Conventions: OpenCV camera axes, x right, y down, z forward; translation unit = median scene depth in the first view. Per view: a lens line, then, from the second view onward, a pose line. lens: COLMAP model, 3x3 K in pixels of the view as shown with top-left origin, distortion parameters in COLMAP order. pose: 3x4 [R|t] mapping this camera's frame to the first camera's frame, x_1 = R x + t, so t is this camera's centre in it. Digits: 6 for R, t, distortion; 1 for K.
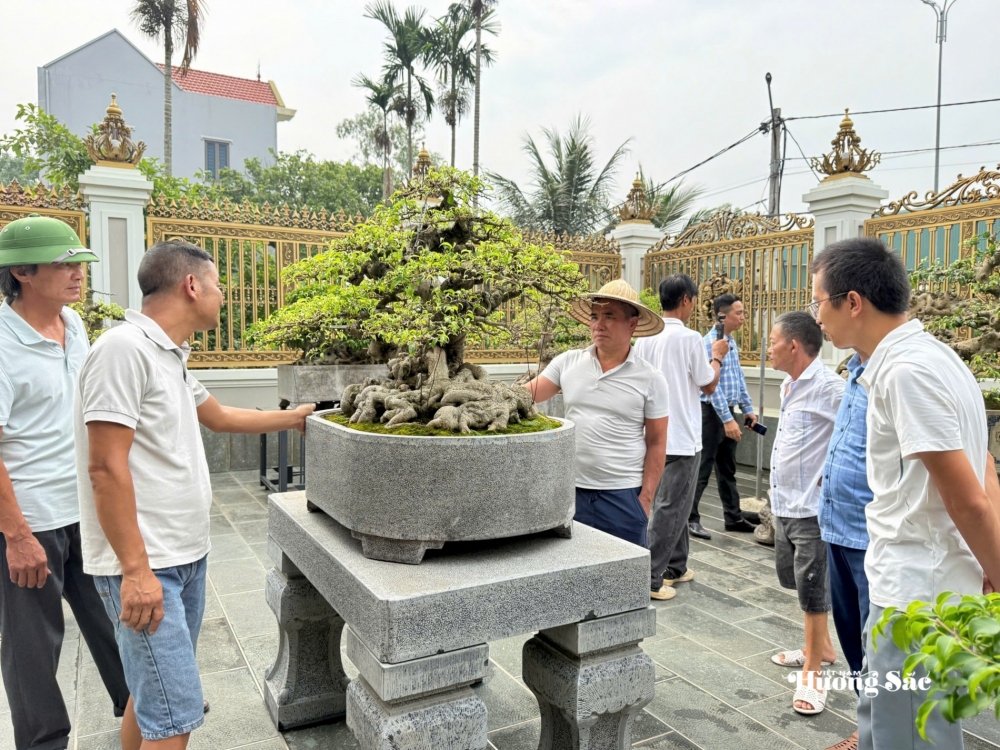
lens RADIAL K [[712.4, 0, 500.0], [0, 712.4, 375.0], [0, 0, 1]] dist [0.065836, -0.059900]
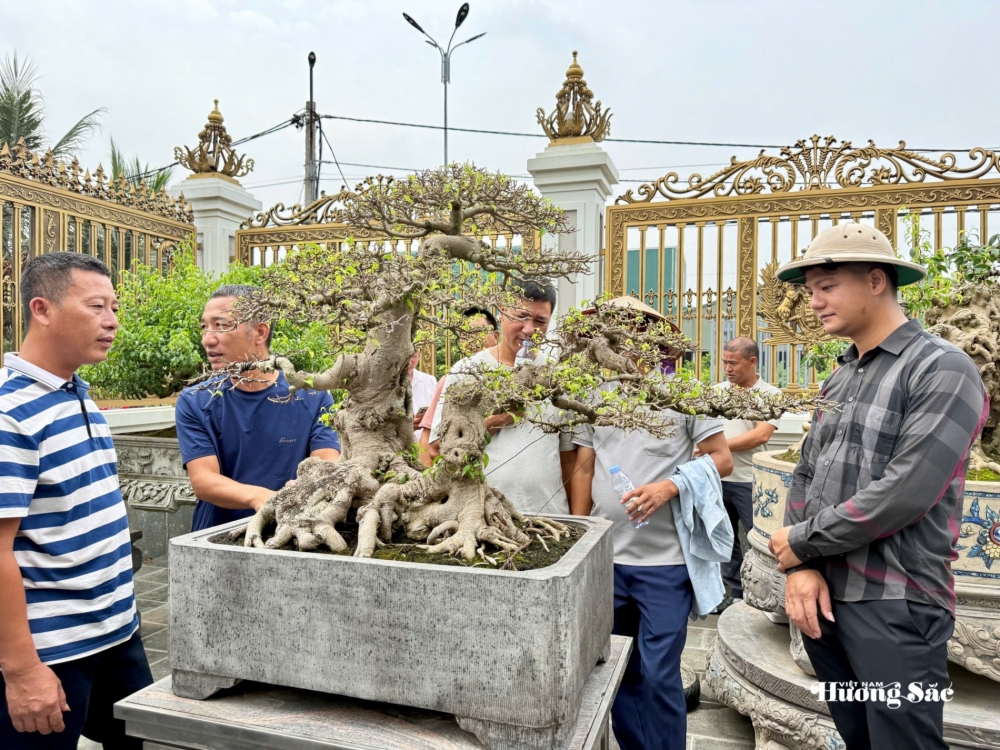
lens RADIAL K [[712.4, 0, 500.0], [0, 712.4, 375.0], [0, 0, 1]] dist [0.065836, -0.059900]
pose [[0.744582, -0.005916, 0.667505, -0.045193], [0.032850, 0.999074, -0.027789, -0.017611], [-0.666722, 0.042619, 0.744087, 0.375551]]
